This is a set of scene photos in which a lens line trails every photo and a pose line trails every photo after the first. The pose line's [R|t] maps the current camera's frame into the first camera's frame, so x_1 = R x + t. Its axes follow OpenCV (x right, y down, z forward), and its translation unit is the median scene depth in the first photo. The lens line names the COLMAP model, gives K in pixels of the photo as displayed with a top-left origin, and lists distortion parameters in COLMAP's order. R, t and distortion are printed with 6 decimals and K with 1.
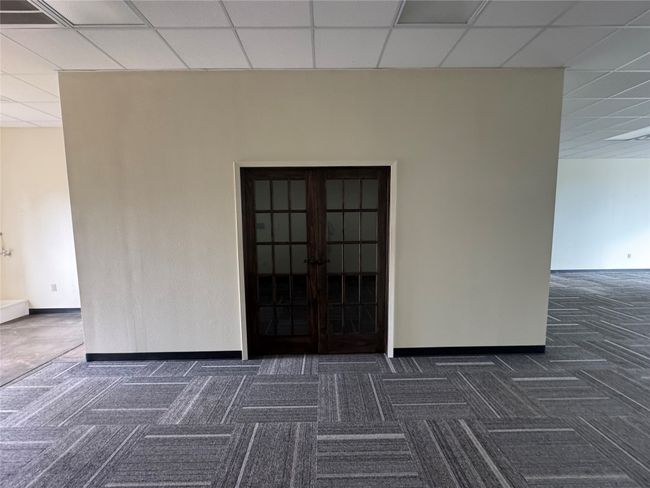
lens RADIAL K [[260.0, 0, 325.0], [0, 260.0, 244.0], [0, 0, 1]] dist [-0.001890, -0.000412]
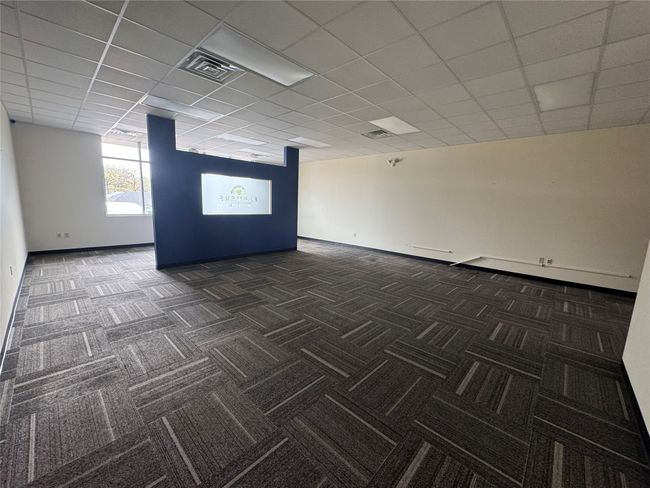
lens RADIAL K [[260.0, 0, 325.0], [0, 260.0, 244.0], [0, 0, 1]] dist [-0.001890, -0.000412]
pose [[-0.719176, -0.126343, 0.683245, 1.087709], [0.037174, 0.974925, 0.219408, -0.226392], [-0.693833, 0.183192, -0.696446, 2.369085]]
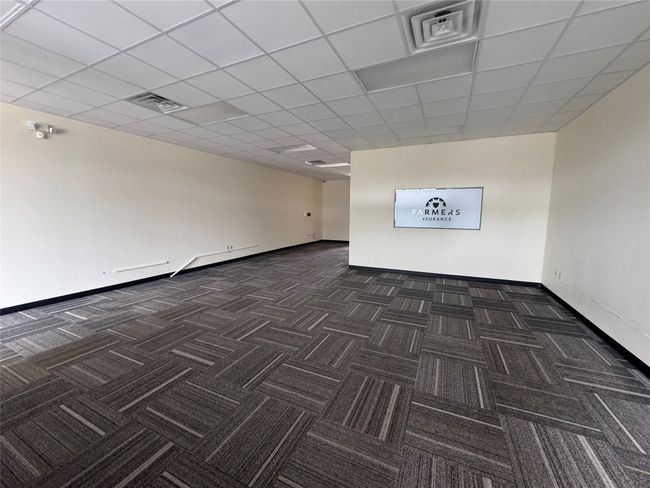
lens RADIAL K [[260.0, 0, 325.0], [0, 260.0, 244.0], [0, 0, 1]] dist [-0.001890, -0.000412]
pose [[-0.437595, 0.117094, -0.891516, 3.259204], [-0.088836, 0.981004, 0.172452, -0.206209], [0.894773, 0.154663, -0.418880, 1.891692]]
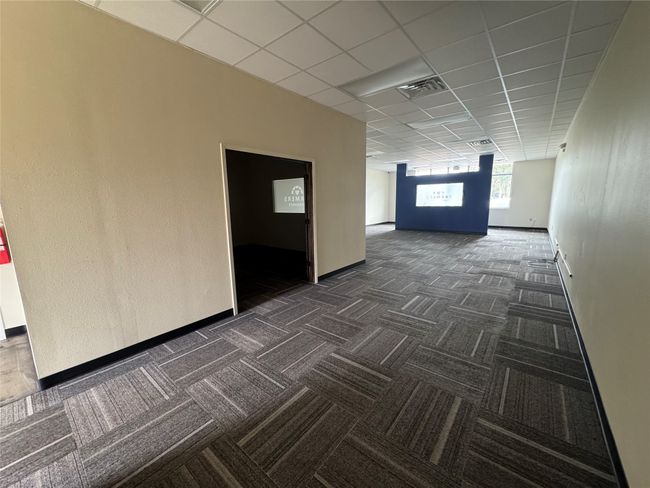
lens RADIAL K [[260.0, 0, 325.0], [0, 260.0, 244.0], [0, 0, 1]] dist [-0.001890, -0.000412]
pose [[0.636269, -0.129282, 0.760557, -0.962798], [0.086926, 0.991595, 0.095834, 0.050358], [-0.766554, 0.005136, 0.642159, -0.078117]]
